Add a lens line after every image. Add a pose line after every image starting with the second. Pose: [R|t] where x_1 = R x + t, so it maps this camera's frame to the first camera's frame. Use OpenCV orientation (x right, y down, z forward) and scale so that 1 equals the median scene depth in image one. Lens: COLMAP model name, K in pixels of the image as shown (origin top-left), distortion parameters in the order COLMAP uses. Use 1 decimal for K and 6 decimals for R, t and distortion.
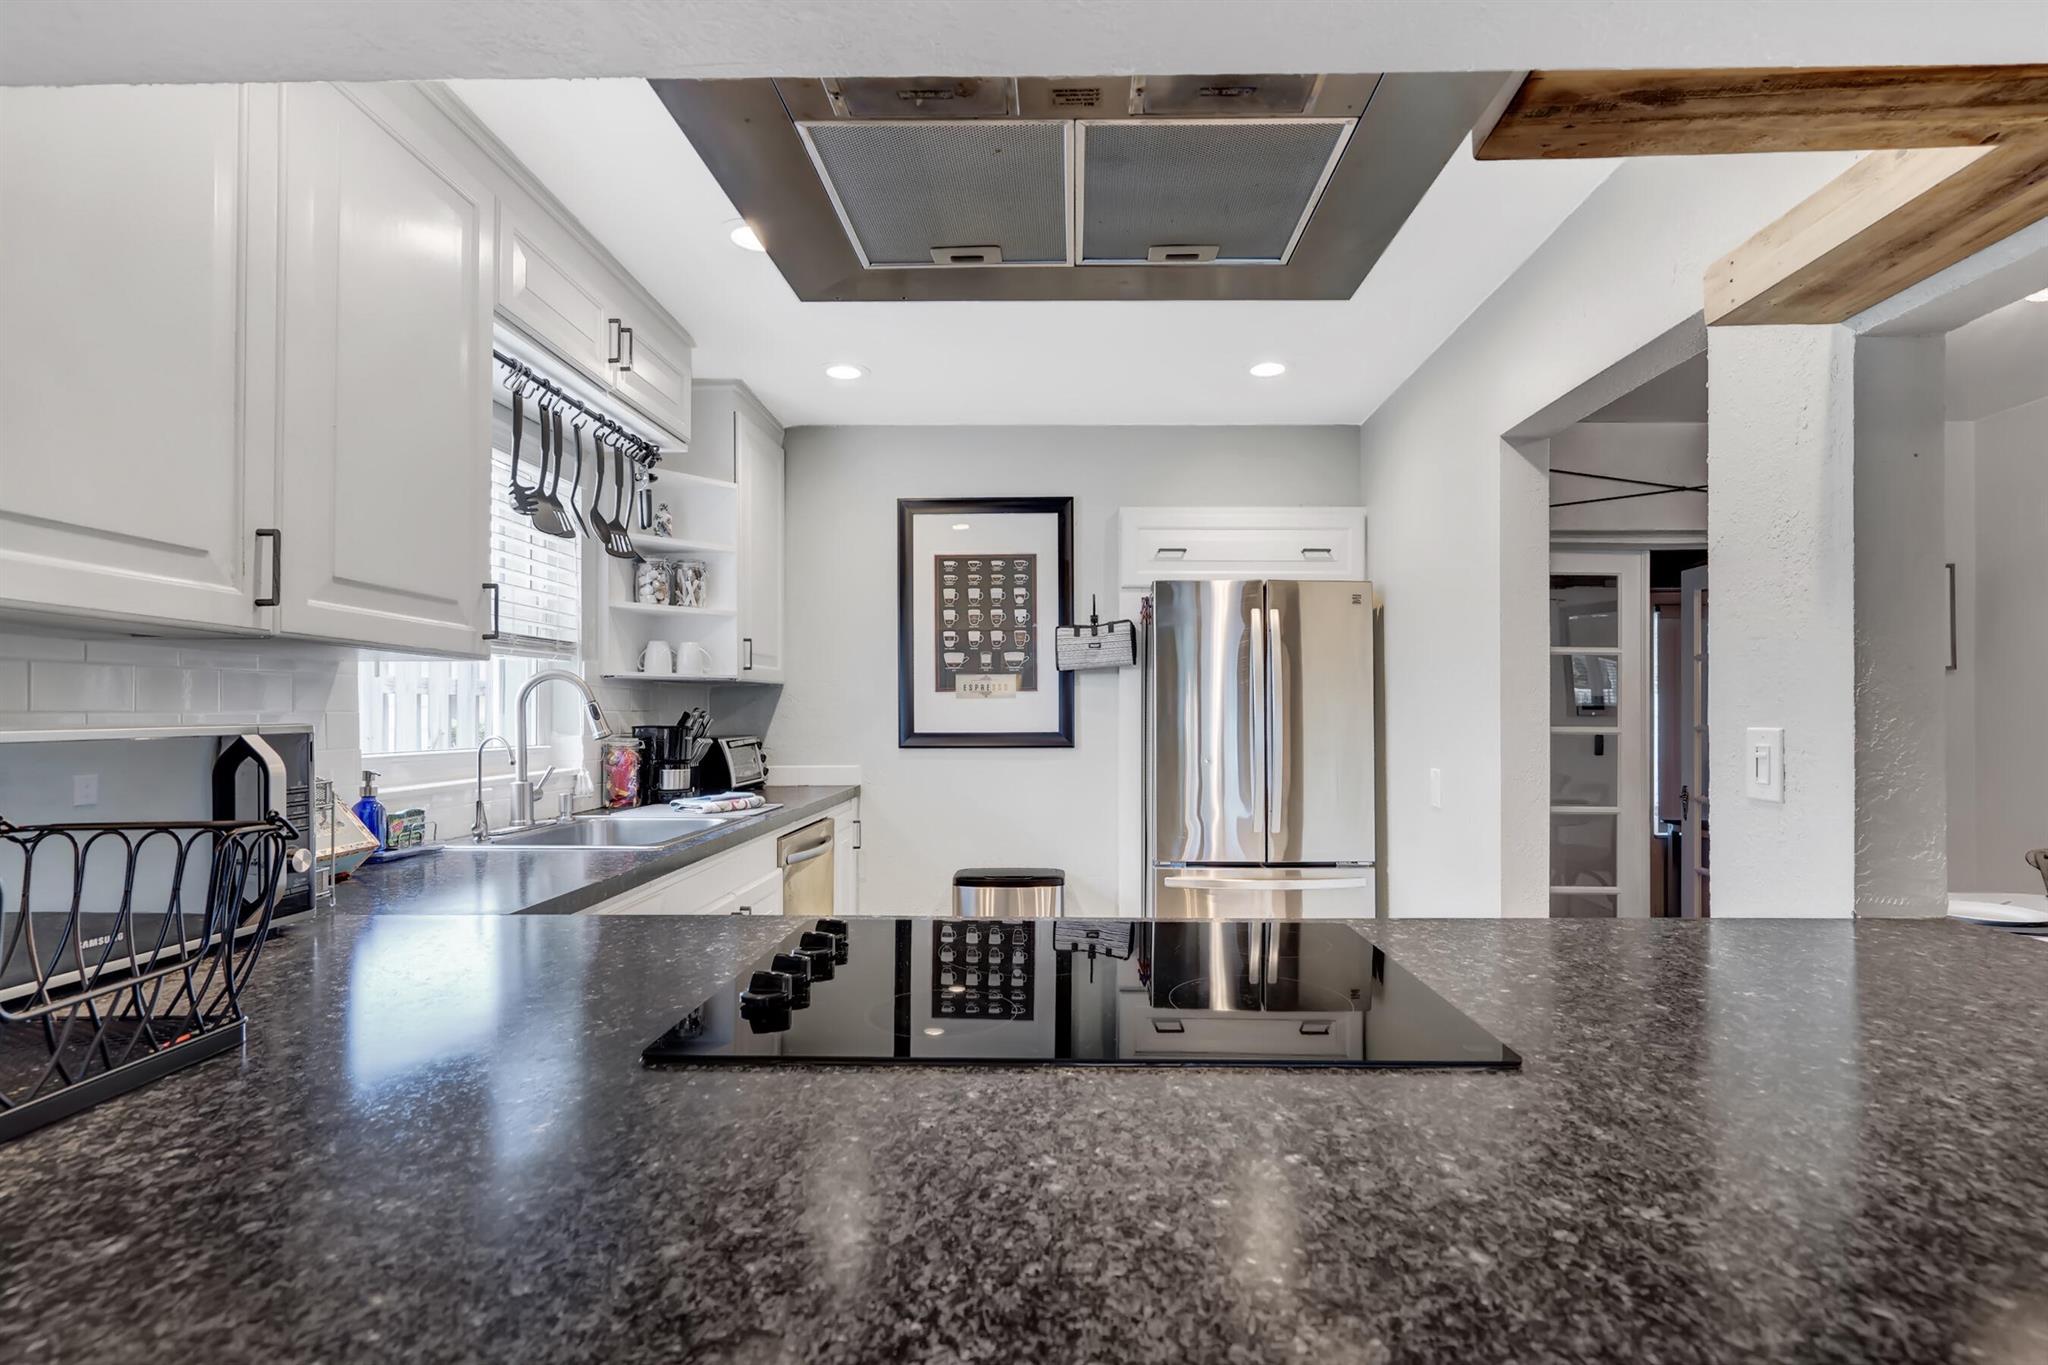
lens RADIAL K [[986.3, 0, 1088.1], [0, 986.3, 709.7], [0, 0, 1]] dist [-0.001873, -0.000074]
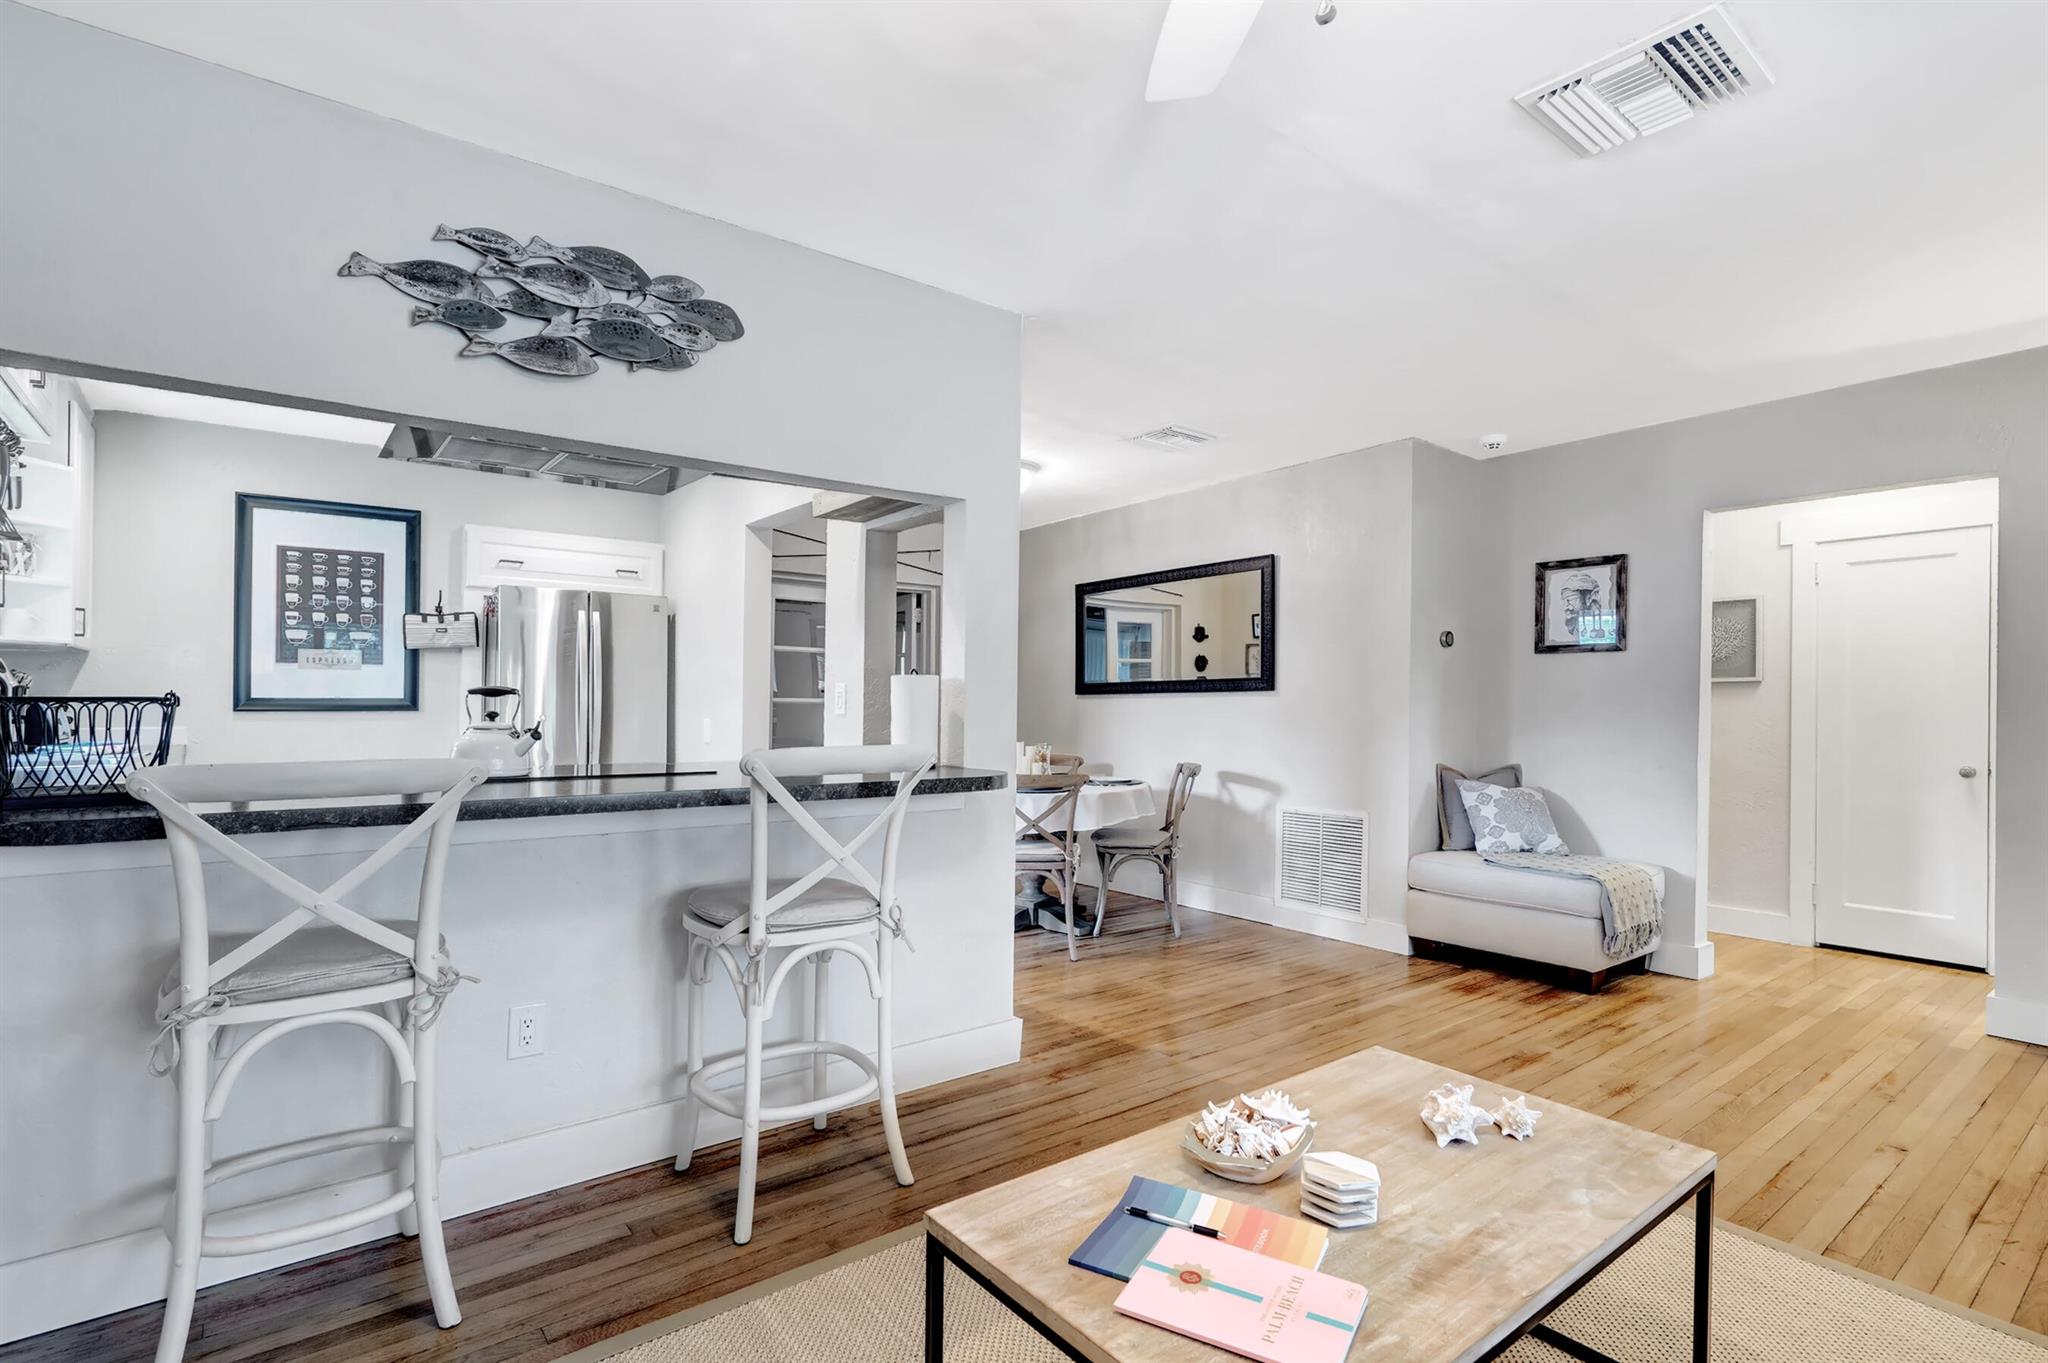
lens RADIAL K [[959.7, 0, 1039.8], [0, 959.7, 684.0], [0, 0, 1]] dist [0.014931, -0.000363]
pose [[0.794511, 0.018442, 0.606970, -0.132092], [-0.005819, 0.999724, -0.022759, 0.027430], [-0.607223, 0.014550, 0.794399, -0.449974]]
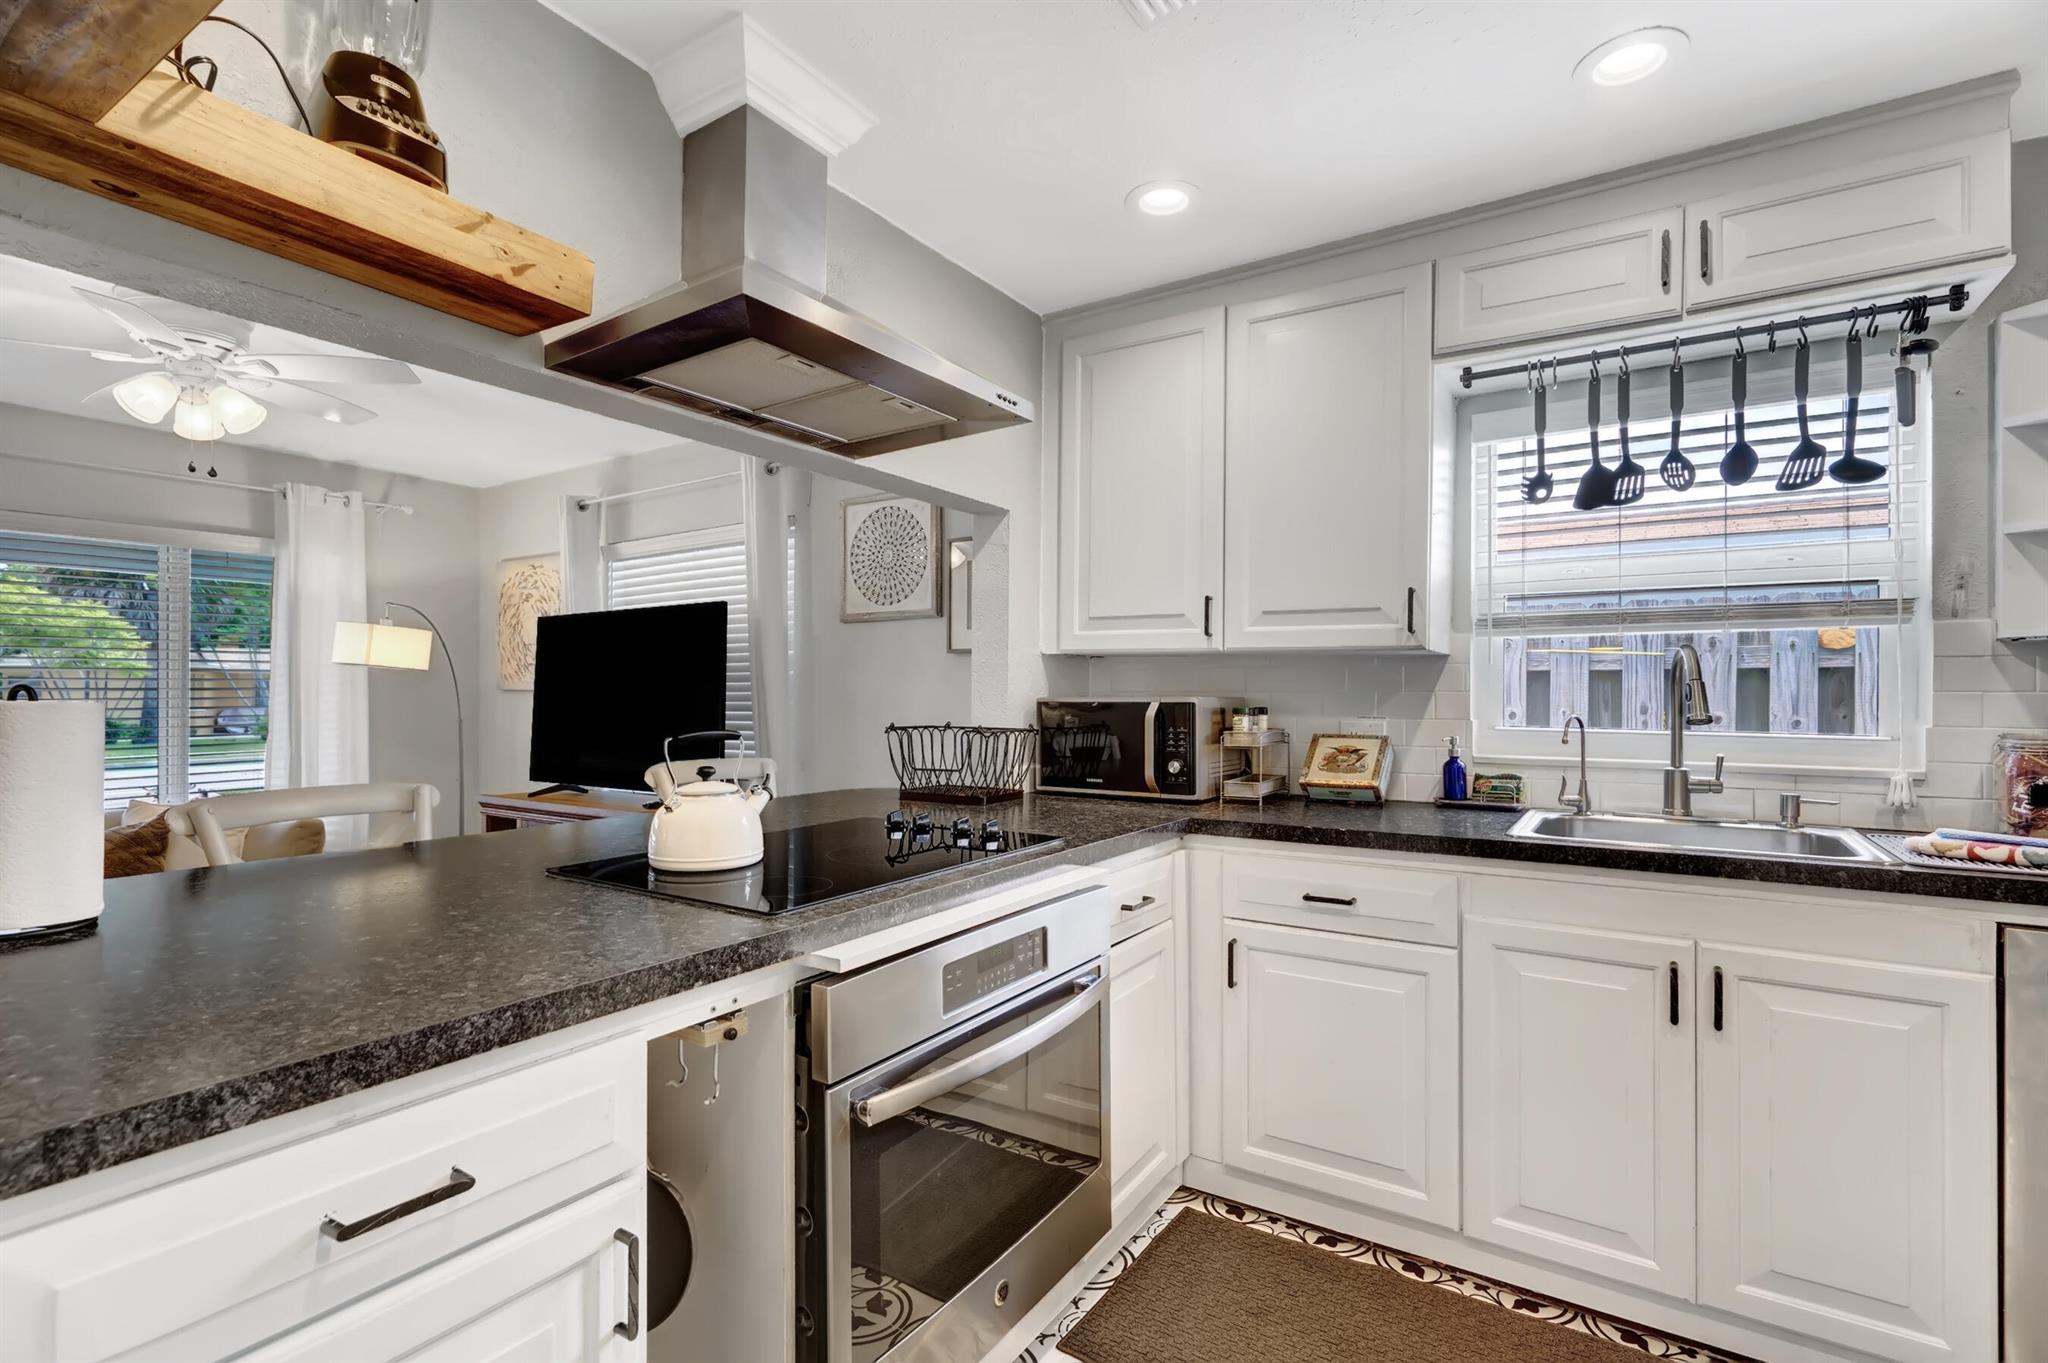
lens RADIAL K [[952.7, 0, 1017.9], [0, 952.7, 687.2], [0, 0, 1]] dist [-0.003548, -0.000176]
pose [[-0.560959, -0.003988, -0.827834, 0.325102], [0.002397, 0.999976, -0.006441, 0.000464], [0.827840, -0.005598, -0.560936, 0.635846]]
